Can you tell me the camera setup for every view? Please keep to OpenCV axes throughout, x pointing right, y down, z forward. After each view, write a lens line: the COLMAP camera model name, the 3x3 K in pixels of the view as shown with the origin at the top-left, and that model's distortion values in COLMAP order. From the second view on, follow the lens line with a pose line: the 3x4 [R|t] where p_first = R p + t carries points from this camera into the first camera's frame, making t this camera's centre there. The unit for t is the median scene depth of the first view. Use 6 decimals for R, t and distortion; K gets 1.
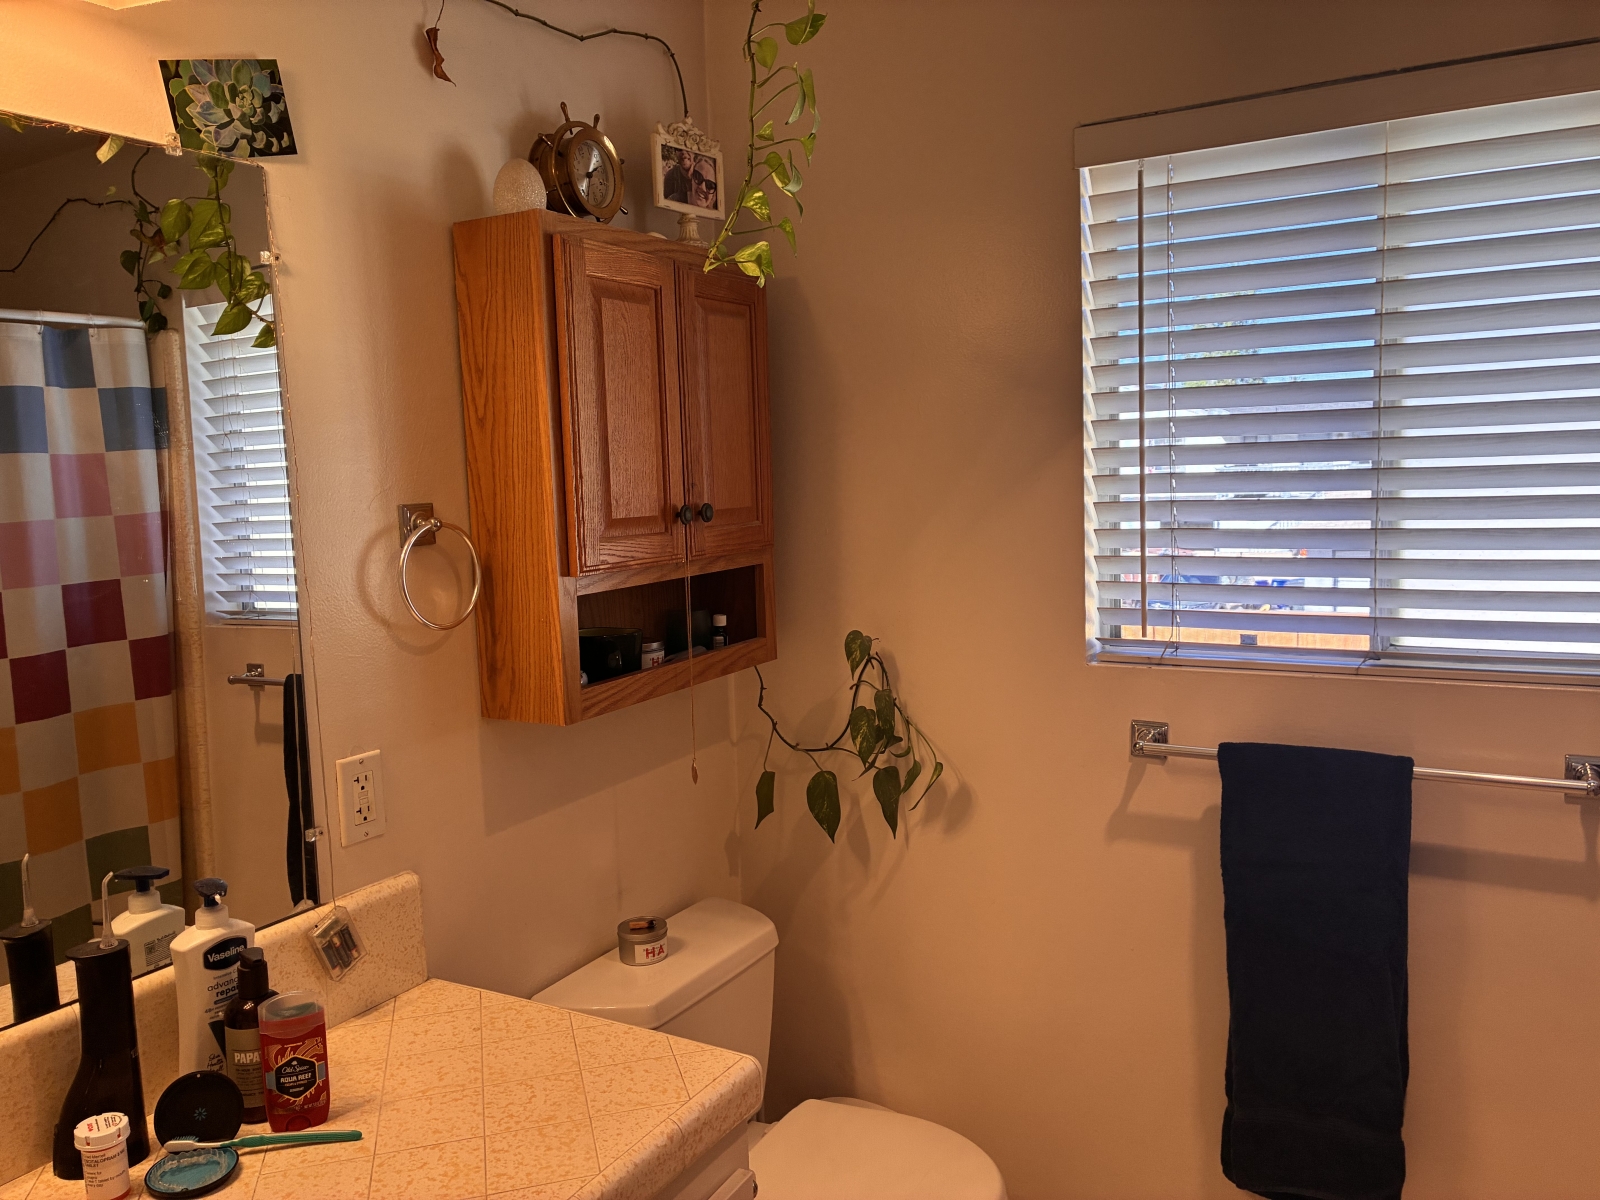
lens RADIAL K [[1223.0, 0, 802.3], [0, 1223.0, 574.9], [0, 0, 1]] dist [0.061813, -0.080148]
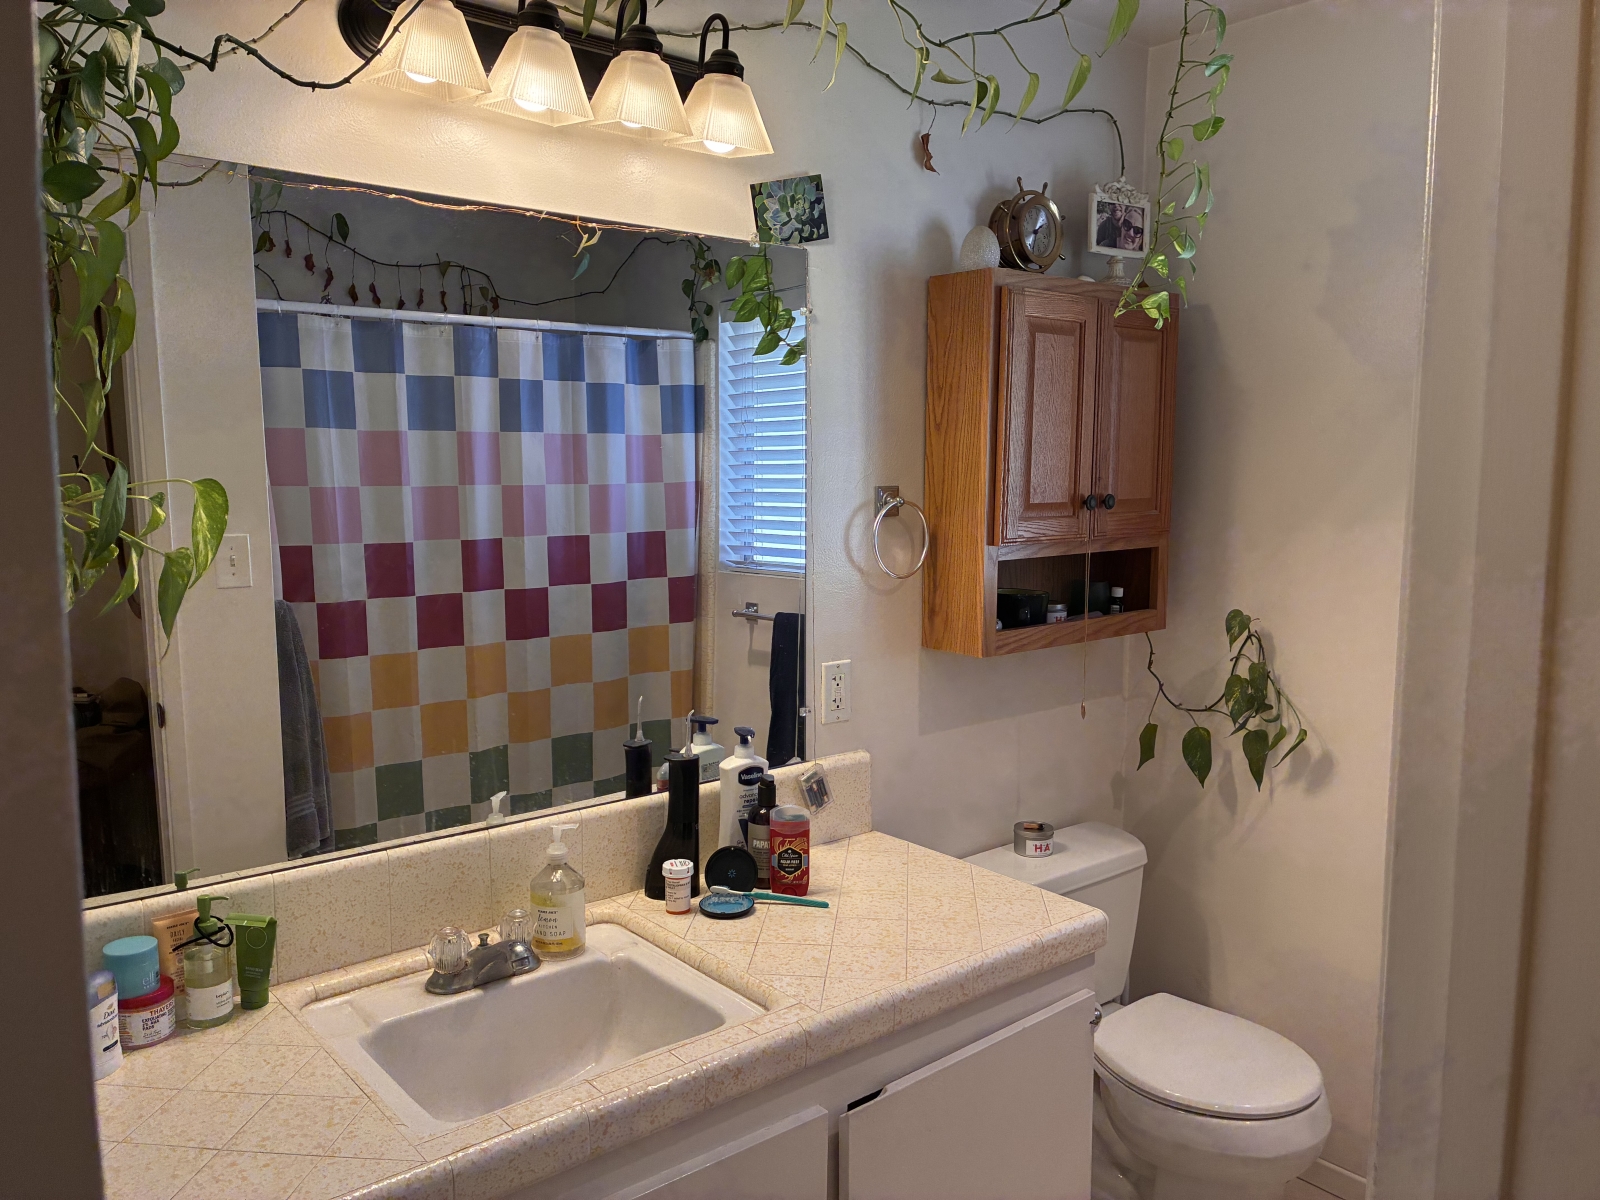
lens RADIAL K [[1223.0, 0, 797.8], [0, 1223.0, 610.2], [0, 0, 1]] dist [0.061813, -0.080148]
pose [[0.934110, 0.081206, -0.347626, 0.072569], [-0.066325, 0.996308, 0.054517, 0.011907], [0.350770, -0.027868, 0.936047, -0.293152]]
